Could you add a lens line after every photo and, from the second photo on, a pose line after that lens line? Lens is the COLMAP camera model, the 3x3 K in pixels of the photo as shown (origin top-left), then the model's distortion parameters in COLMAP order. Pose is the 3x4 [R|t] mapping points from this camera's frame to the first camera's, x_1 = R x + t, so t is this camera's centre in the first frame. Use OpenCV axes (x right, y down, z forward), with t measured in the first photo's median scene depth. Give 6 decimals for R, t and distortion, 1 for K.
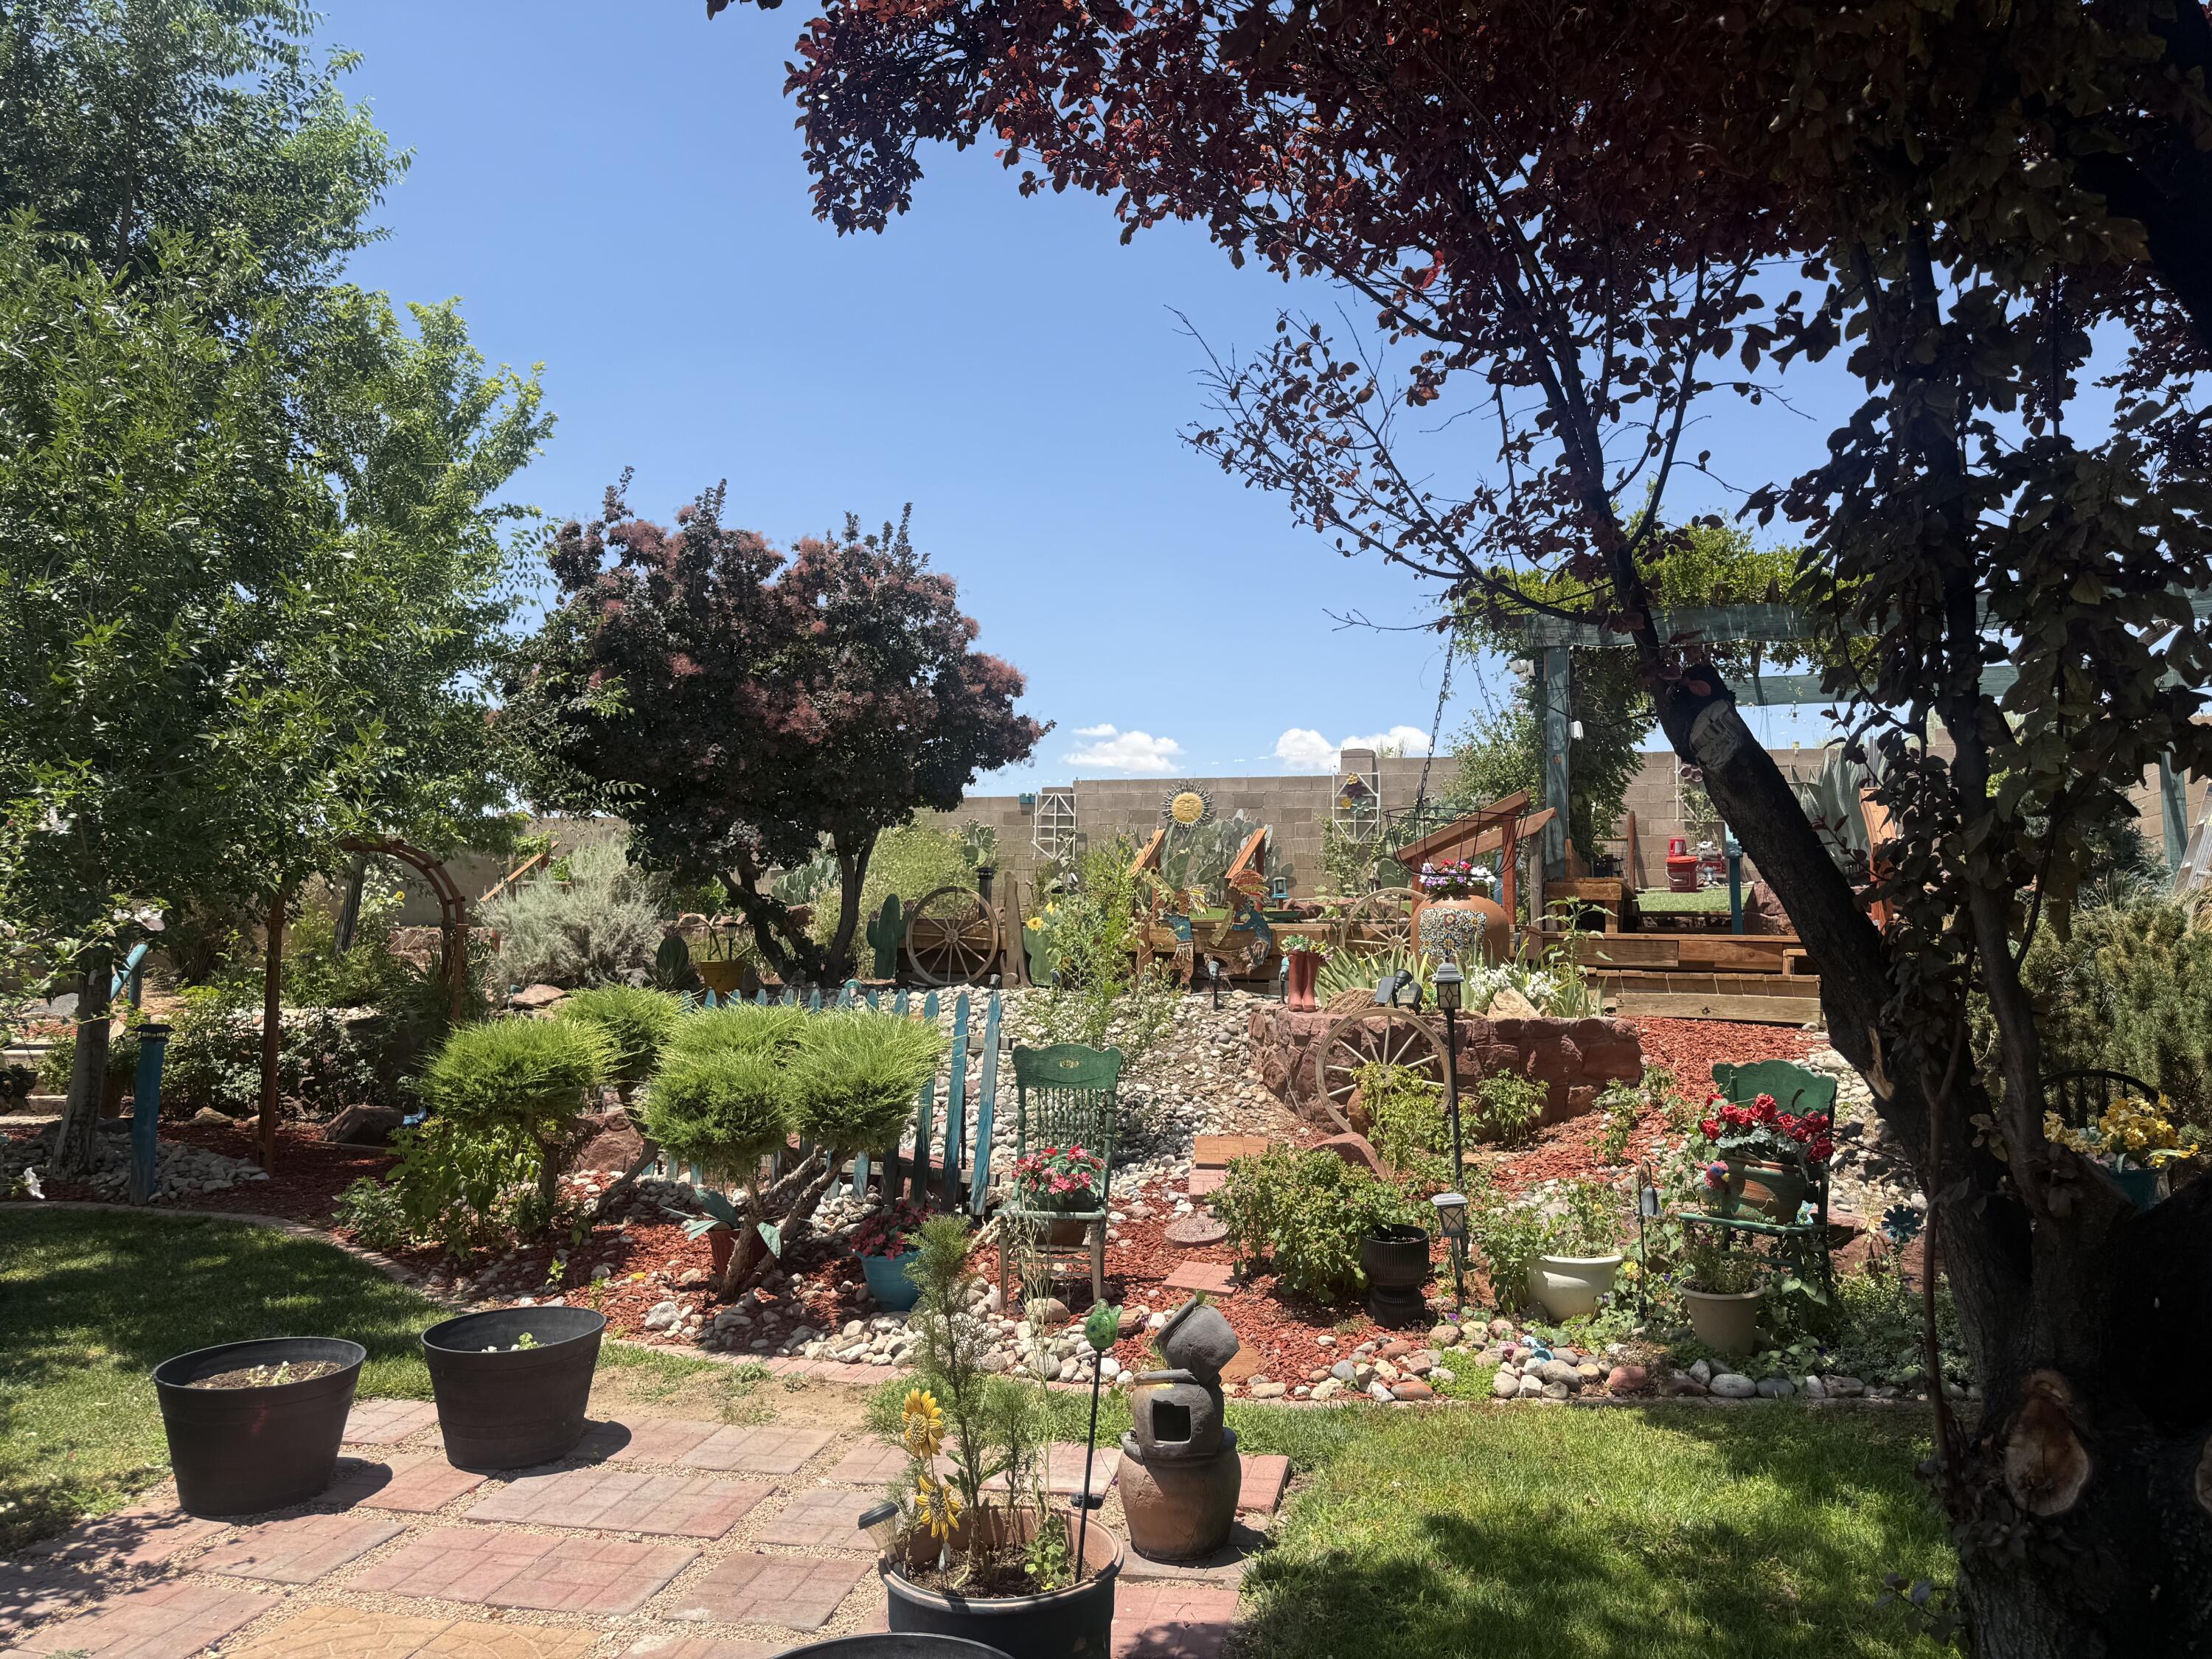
lens RADIAL K [[1557.2, 0, 1102.1], [0, 1557.2, 834.3], [0, 0, 1]] dist [0.132063, -0.208544]
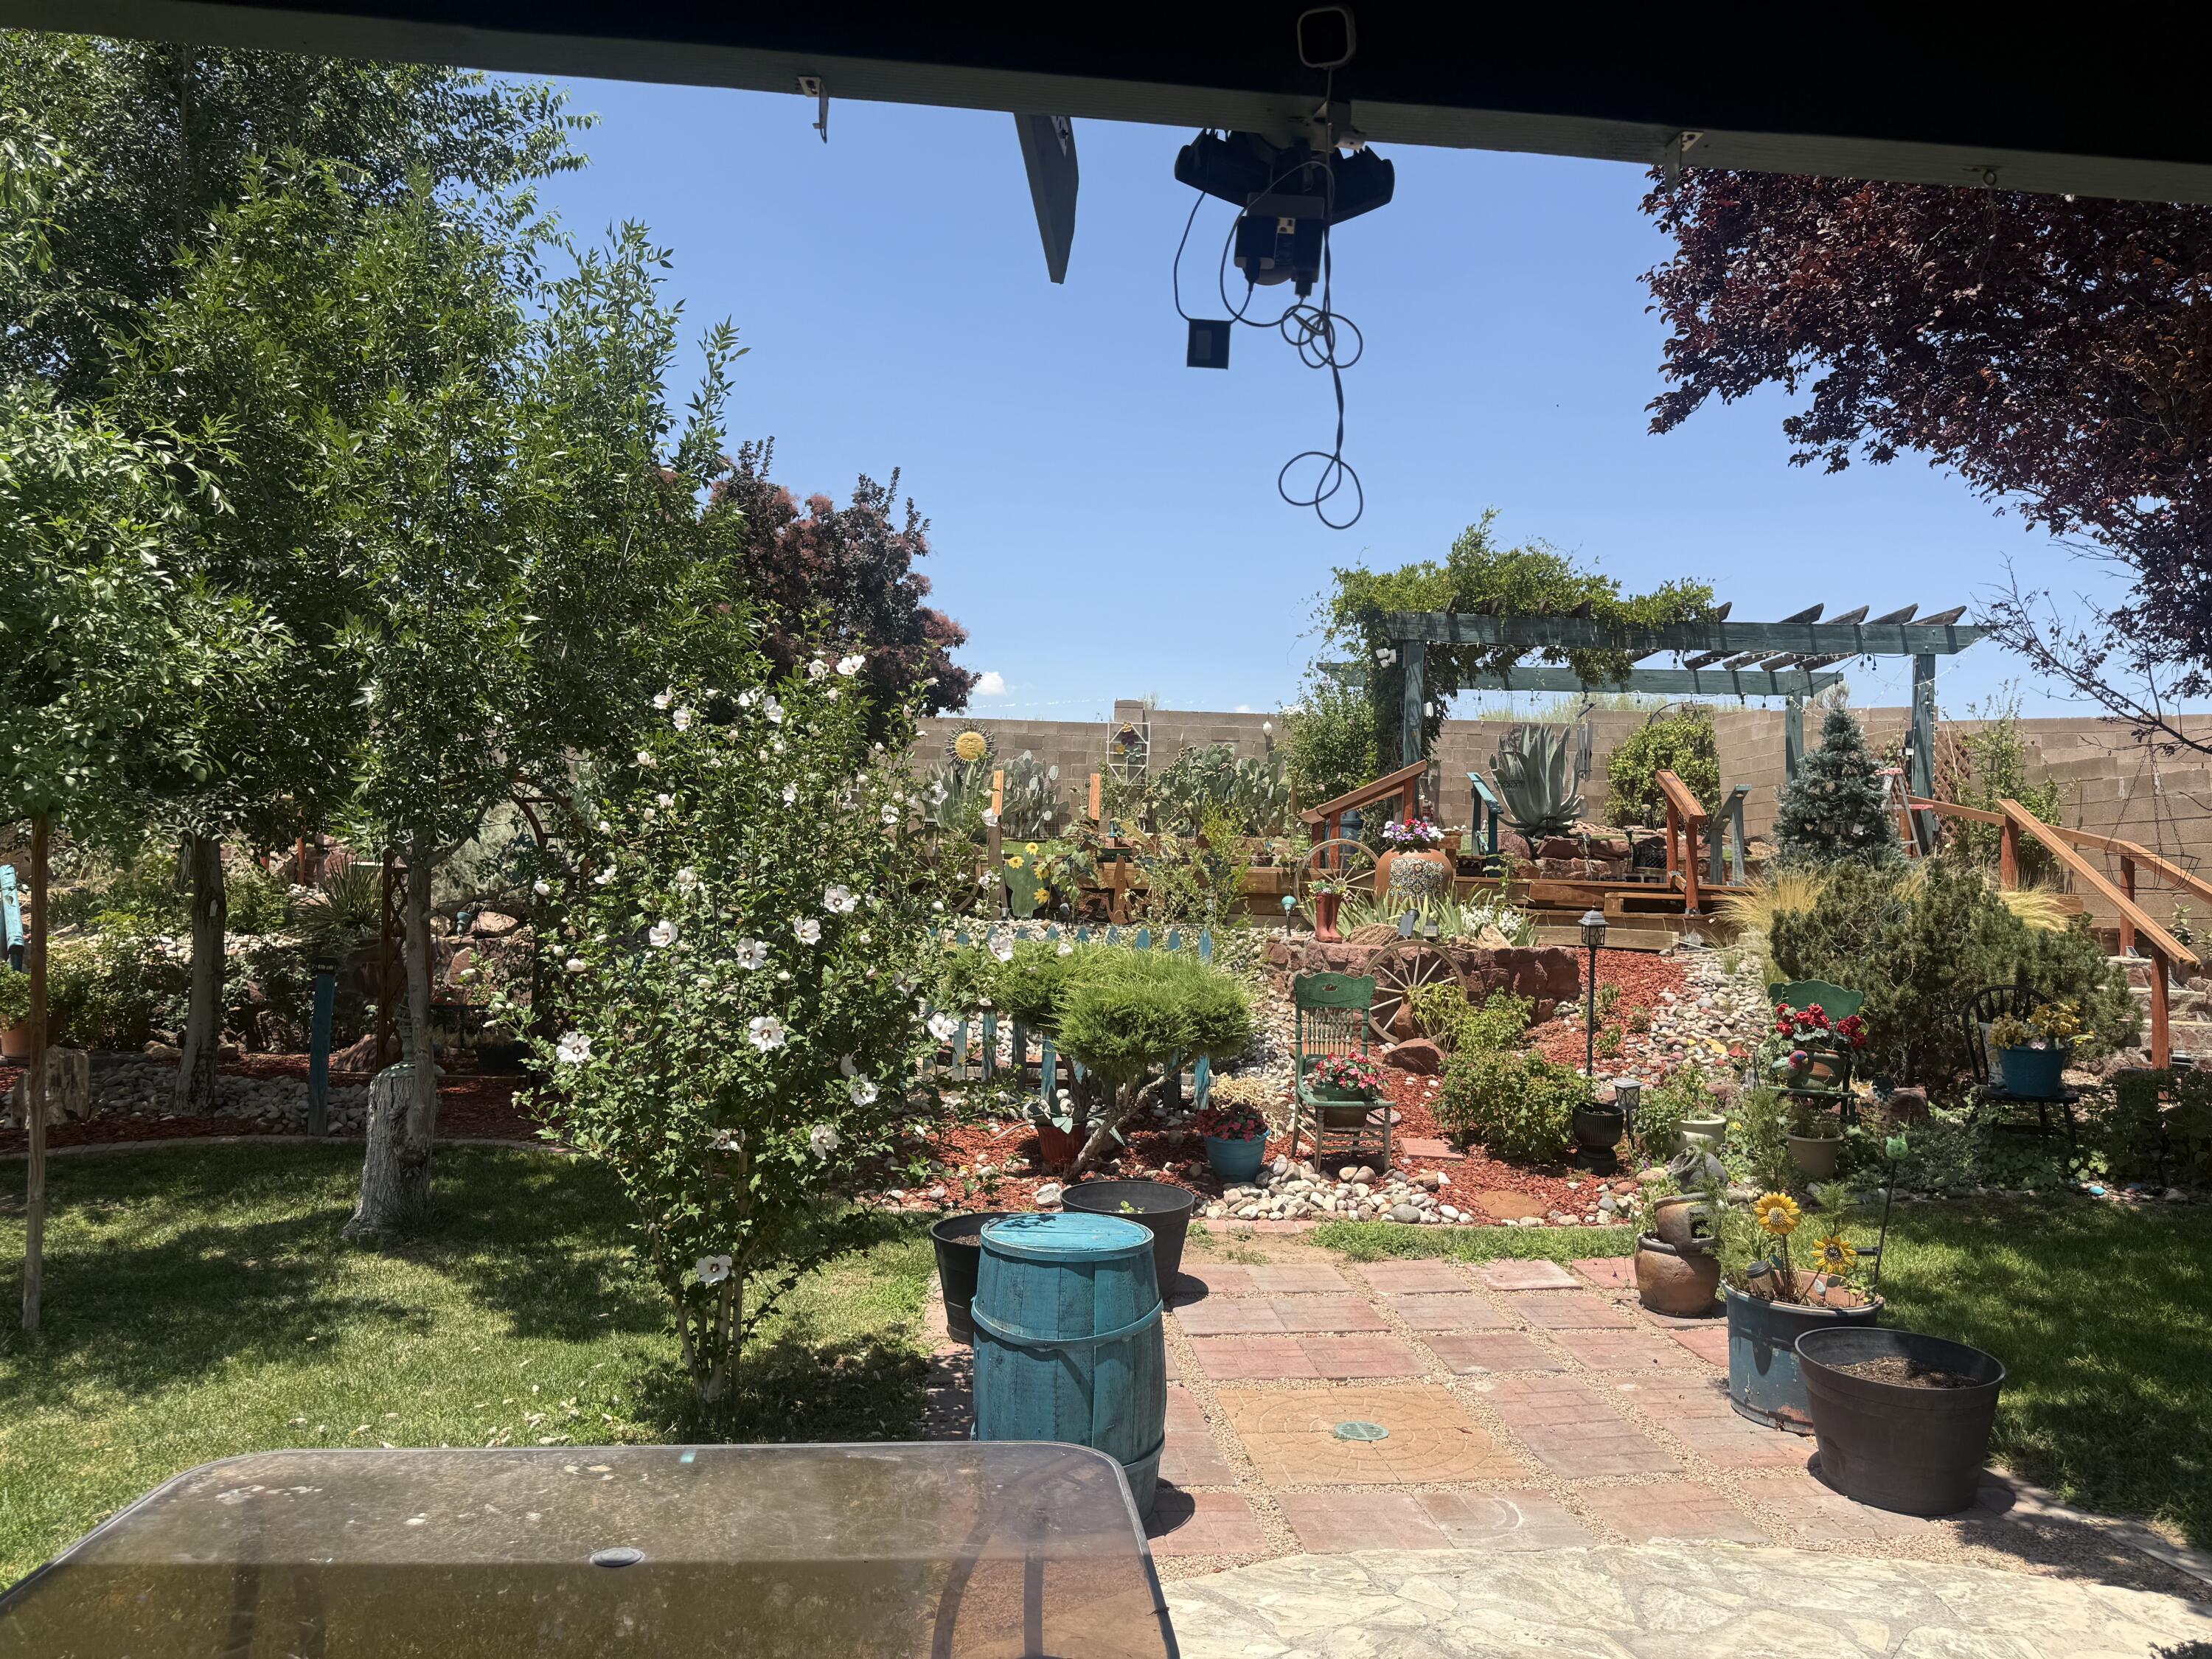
lens RADIAL K [[1560.0, 0, 1106.0], [0, 1560.0, 829.5], [0, 0, 1]] dist [0.108720, -0.171840]
pose [[0.944358, 0.023147, 0.328105, -0.572186], [-0.039447, 0.998291, 0.043111, -0.027326], [-0.326546, -0.053655, 0.943657, -0.124589]]
